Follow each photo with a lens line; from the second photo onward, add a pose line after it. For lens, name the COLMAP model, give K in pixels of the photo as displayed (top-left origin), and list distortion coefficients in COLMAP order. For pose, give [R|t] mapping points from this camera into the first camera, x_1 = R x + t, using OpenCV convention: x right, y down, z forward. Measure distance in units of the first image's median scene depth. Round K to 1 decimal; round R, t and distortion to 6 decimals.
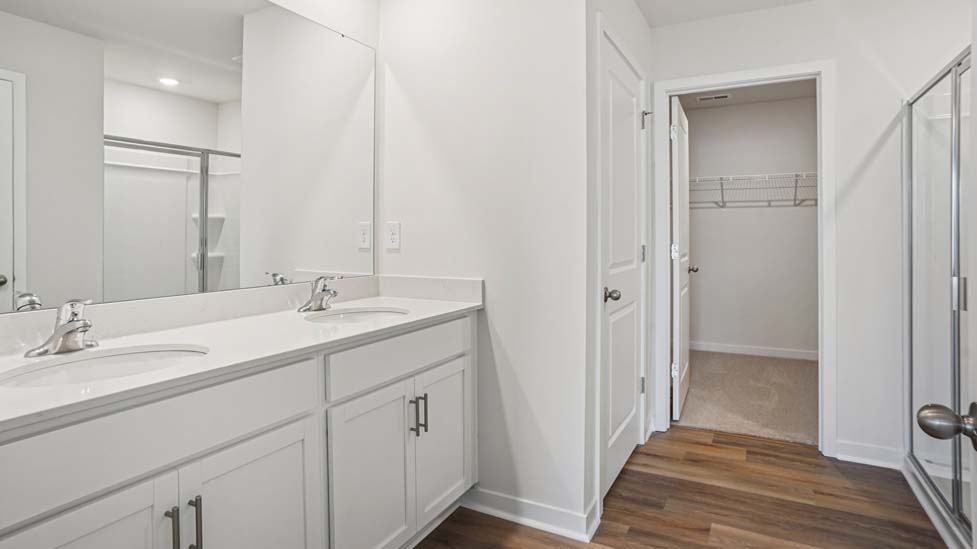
lens RADIAL K [[534.4, 0, 489.3], [0, 534.4, 227.2], [0, 0, 1]] dist [-0.069583, 0.040025]
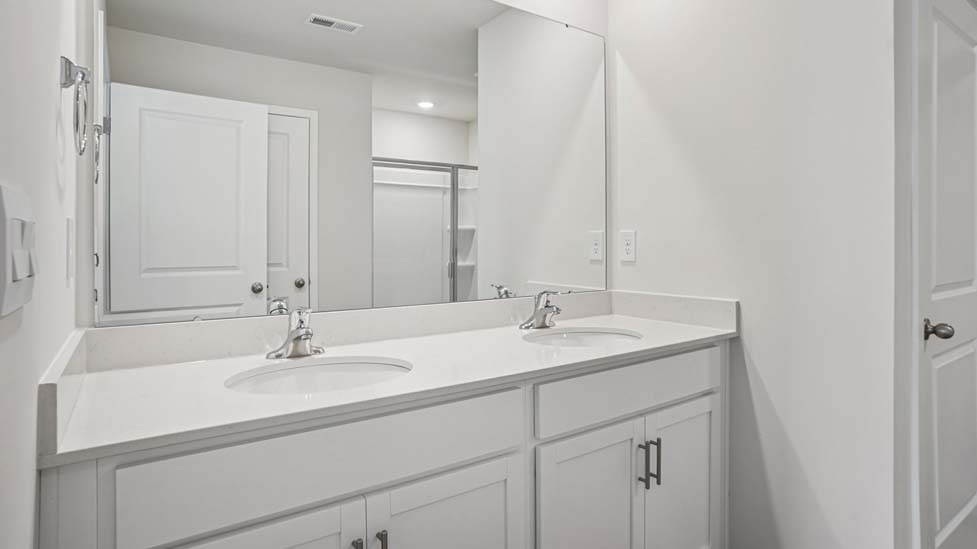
lens RADIAL K [[541.6, 0, 485.1], [0, 541.6, 245.8], [0, 0, 1]] dist [-0.078270, 0.058118]
pose [[0.893718, 0.000459, -0.448628, 0.008751], [0.006511, 0.999881, 0.013993, 0.001487], [0.448581, -0.015427, 0.893609, 0.119142]]
